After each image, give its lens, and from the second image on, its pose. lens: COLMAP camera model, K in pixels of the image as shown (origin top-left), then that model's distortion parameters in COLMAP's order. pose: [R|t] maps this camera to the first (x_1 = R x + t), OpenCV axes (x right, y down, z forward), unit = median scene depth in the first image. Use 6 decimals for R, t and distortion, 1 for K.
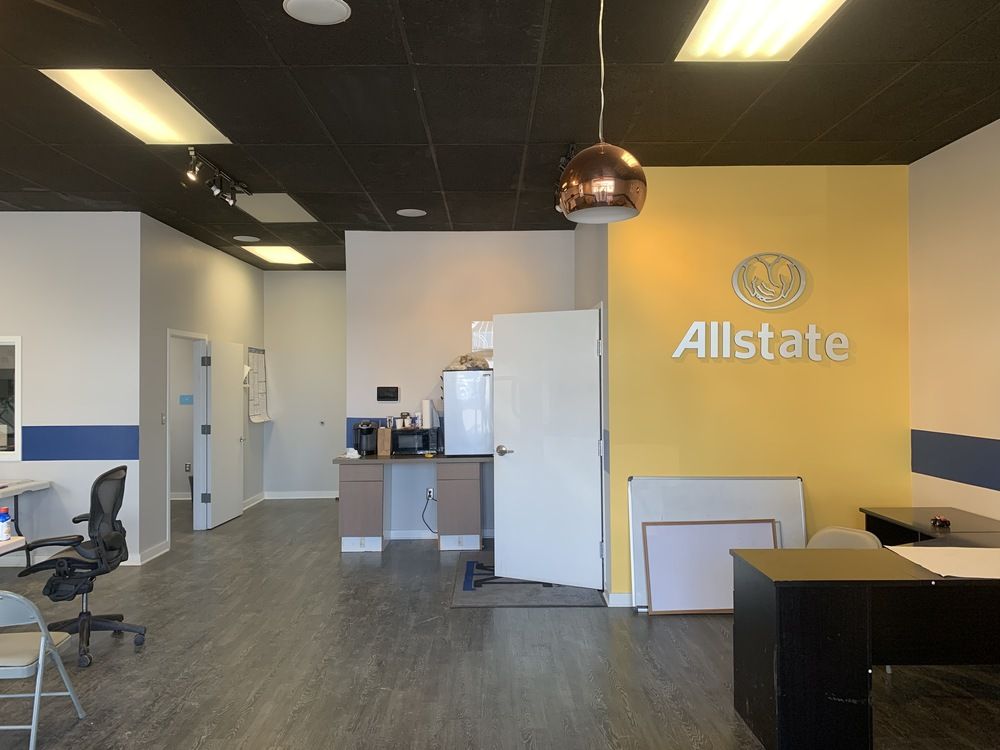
lens RADIAL K [[744.1, 0, 501.0], [0, 744.1, 363.9], [0, 0, 1]] dist [0.101949, -0.136947]
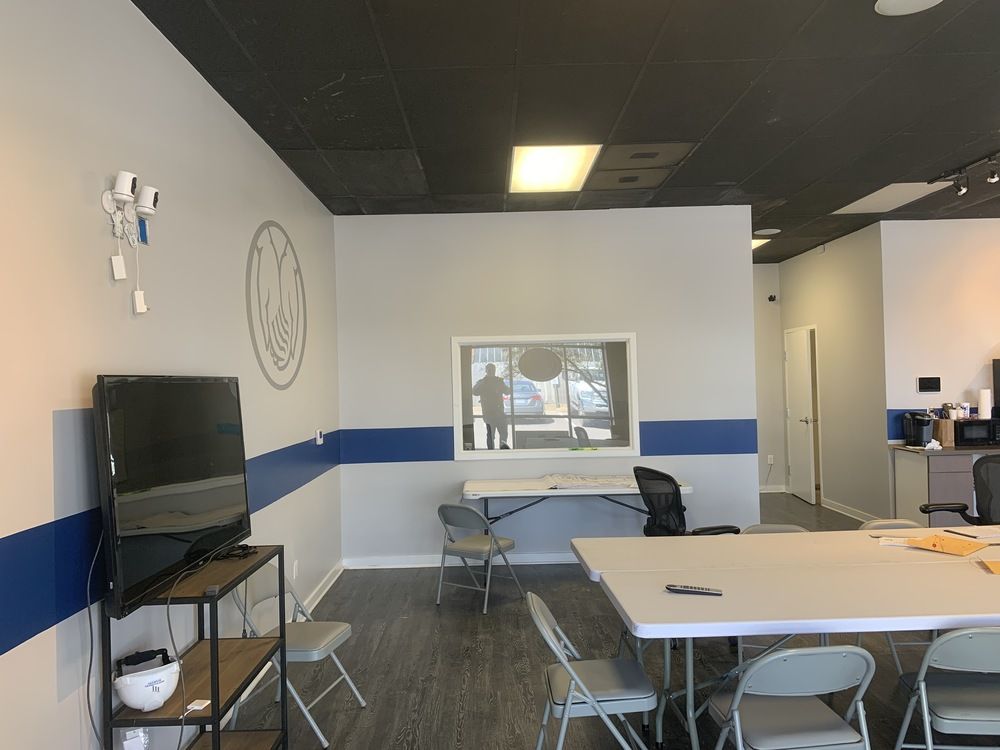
lens RADIAL K [[744.1, 0, 501.0], [0, 744.1, 363.9], [0, 0, 1]] dist [0.101949, -0.136947]
pose [[0.999752, -0.019865, 0.010084, -0.772703], [0.019873, 0.999802, -0.000629, 0.002390], [-0.010070, 0.000829, 0.999949, 0.008112]]
